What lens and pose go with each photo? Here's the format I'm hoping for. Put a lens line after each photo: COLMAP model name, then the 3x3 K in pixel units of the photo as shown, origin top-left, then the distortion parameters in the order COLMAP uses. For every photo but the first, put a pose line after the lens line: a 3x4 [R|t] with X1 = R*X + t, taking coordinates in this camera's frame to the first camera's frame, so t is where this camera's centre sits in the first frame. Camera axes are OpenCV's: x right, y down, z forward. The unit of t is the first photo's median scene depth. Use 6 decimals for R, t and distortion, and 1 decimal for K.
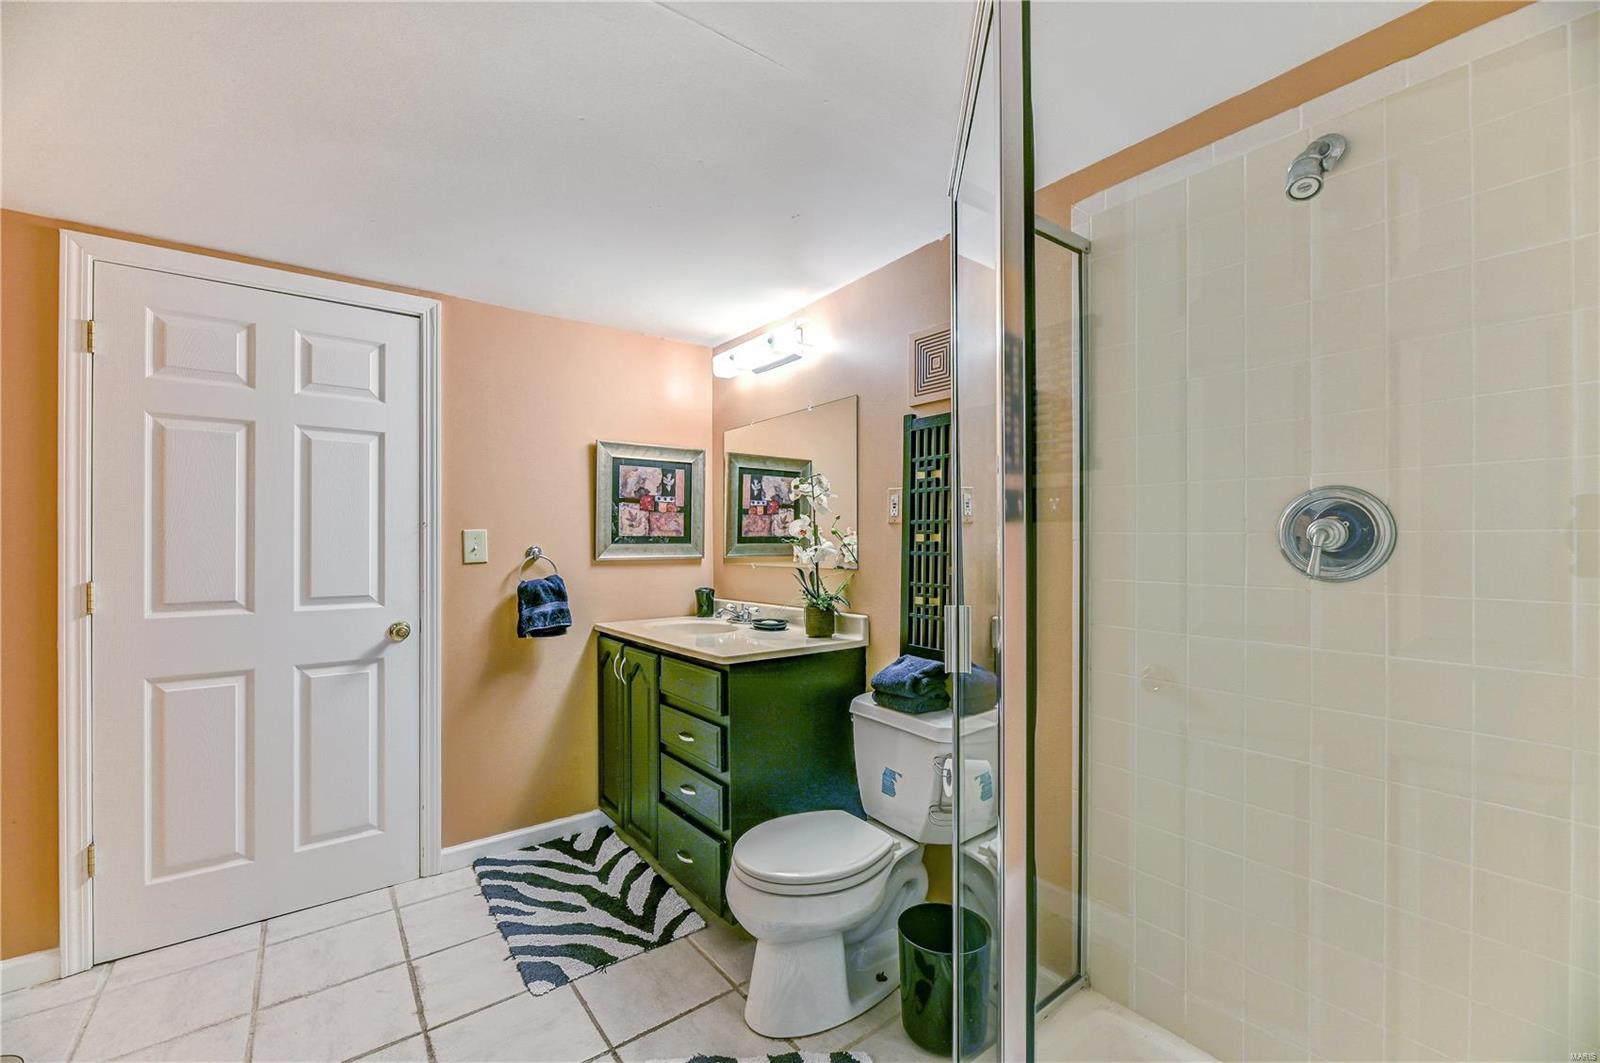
lens RADIAL K [[650.7, 0, 798.7], [0, 650.7, 542.1], [0, 0, 1]] dist [-0.014049, 0.000528]
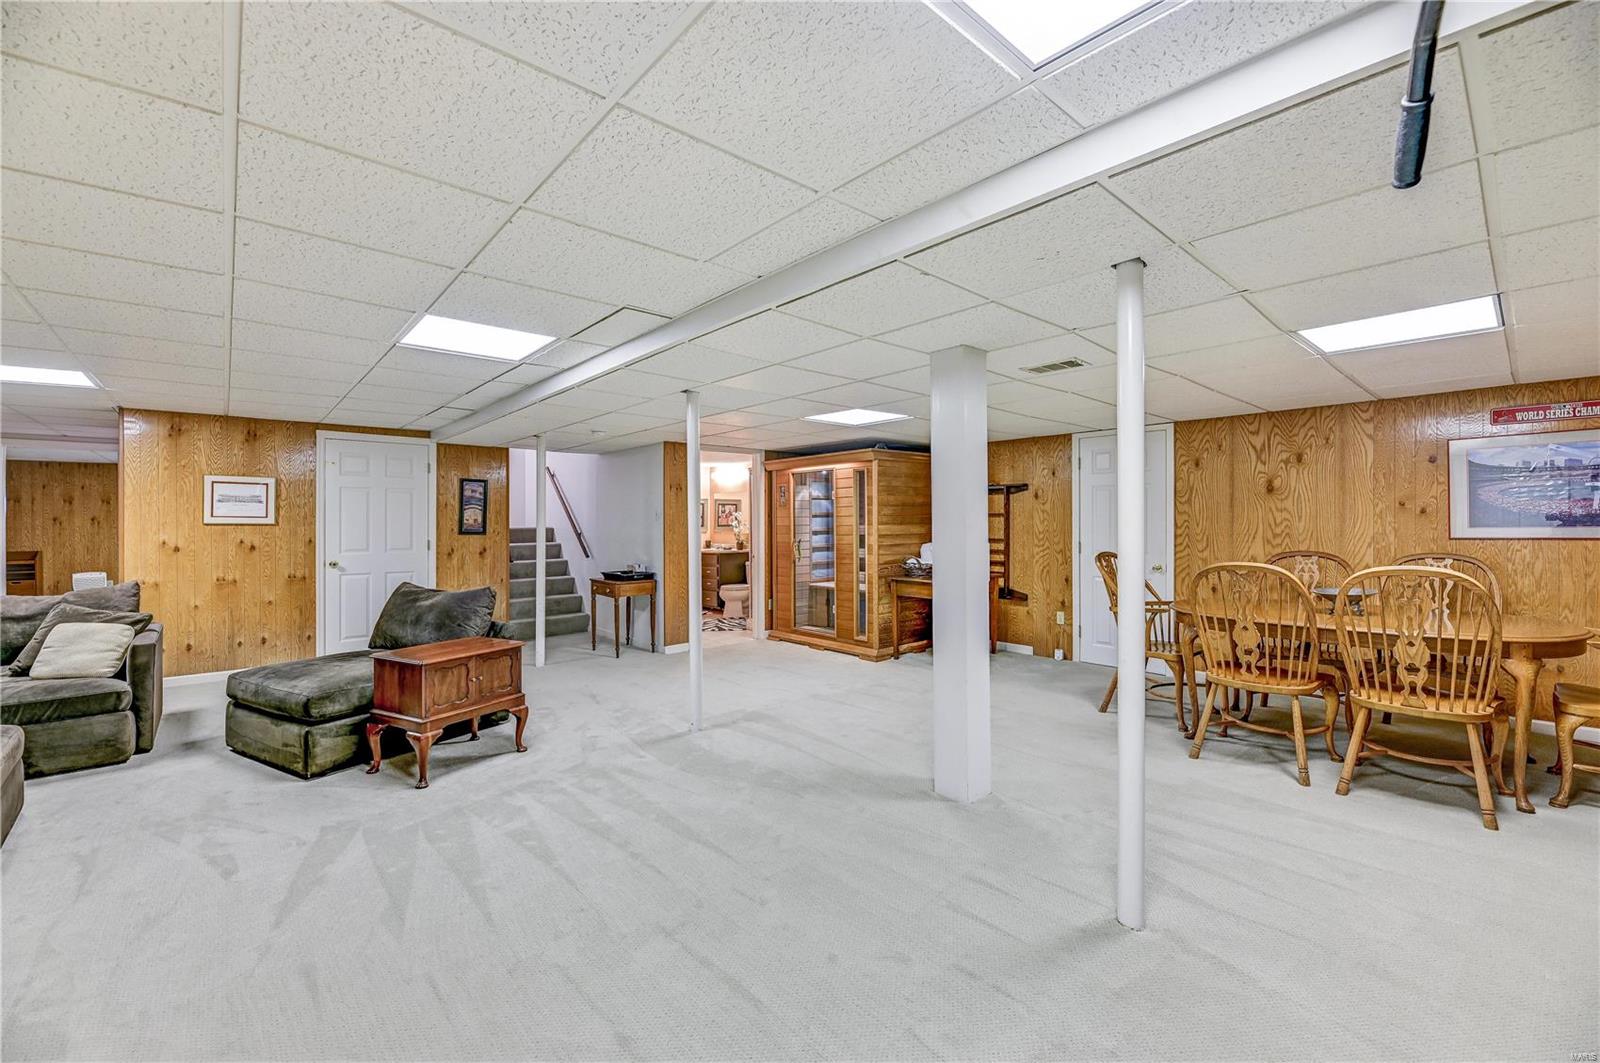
lens RADIAL K [[650.7, 0, 804.4], [0, 650.7, 524.8], [0, 0, 1]] dist [-0.014049, 0.000528]
pose [[0.997101, 0.004097, 0.075976, 0.097433], [-0.004625, 0.999966, 0.006785, -0.033637], [-0.075946, -0.007117, 0.997087, -2.391876]]
